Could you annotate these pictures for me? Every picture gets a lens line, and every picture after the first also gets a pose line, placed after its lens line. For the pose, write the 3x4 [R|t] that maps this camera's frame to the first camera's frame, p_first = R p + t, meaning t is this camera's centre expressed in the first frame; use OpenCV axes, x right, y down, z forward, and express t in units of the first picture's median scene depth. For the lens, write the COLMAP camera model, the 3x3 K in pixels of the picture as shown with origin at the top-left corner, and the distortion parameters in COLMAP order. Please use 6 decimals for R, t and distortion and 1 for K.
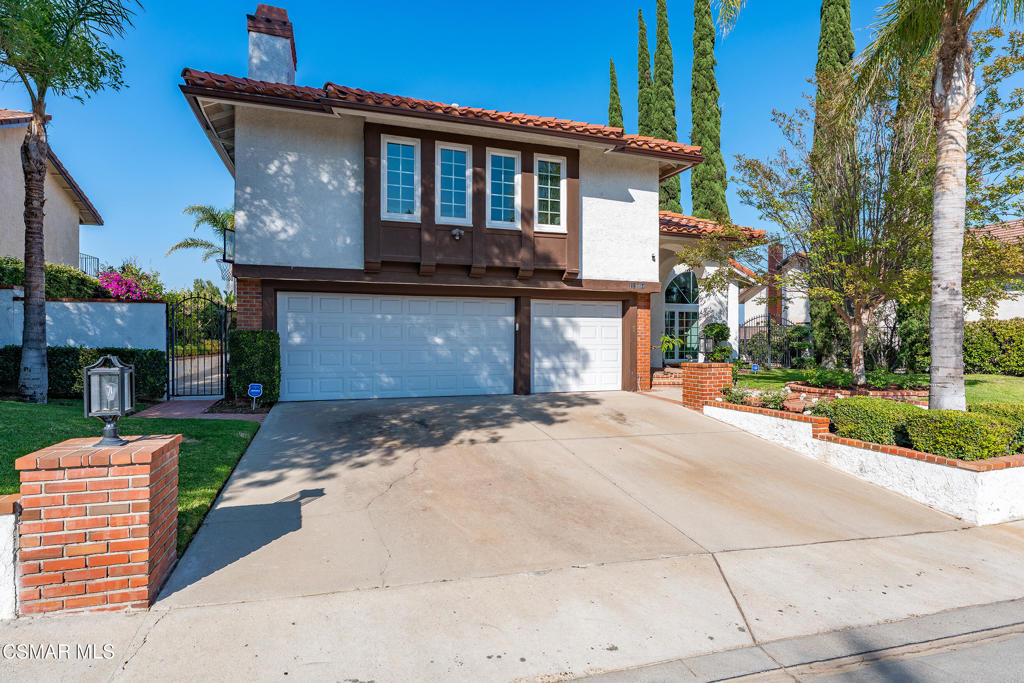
lens RADIAL K [[536.6, 0, 512.0], [0, 536.6, 341.5], [0, 0, 1]] dist [0.000533, 0.000007]
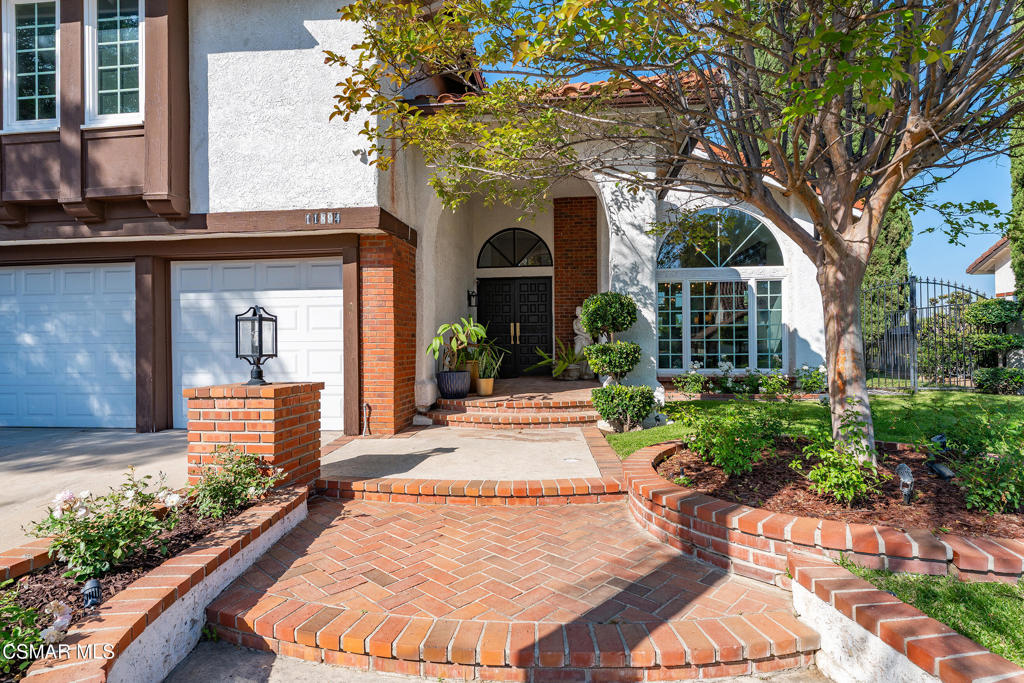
lens RADIAL K [[549.6, 0, 512.0], [0, 549.6, 341.5], [0, 0, 1]] dist [-0.000483, -0.000028]
pose [[0.903667, -0.017141, -0.427893, 0.616866], [0.013449, 0.999842, -0.011651, 0.015196], [0.428025, 0.004774, 0.903754, 0.652959]]
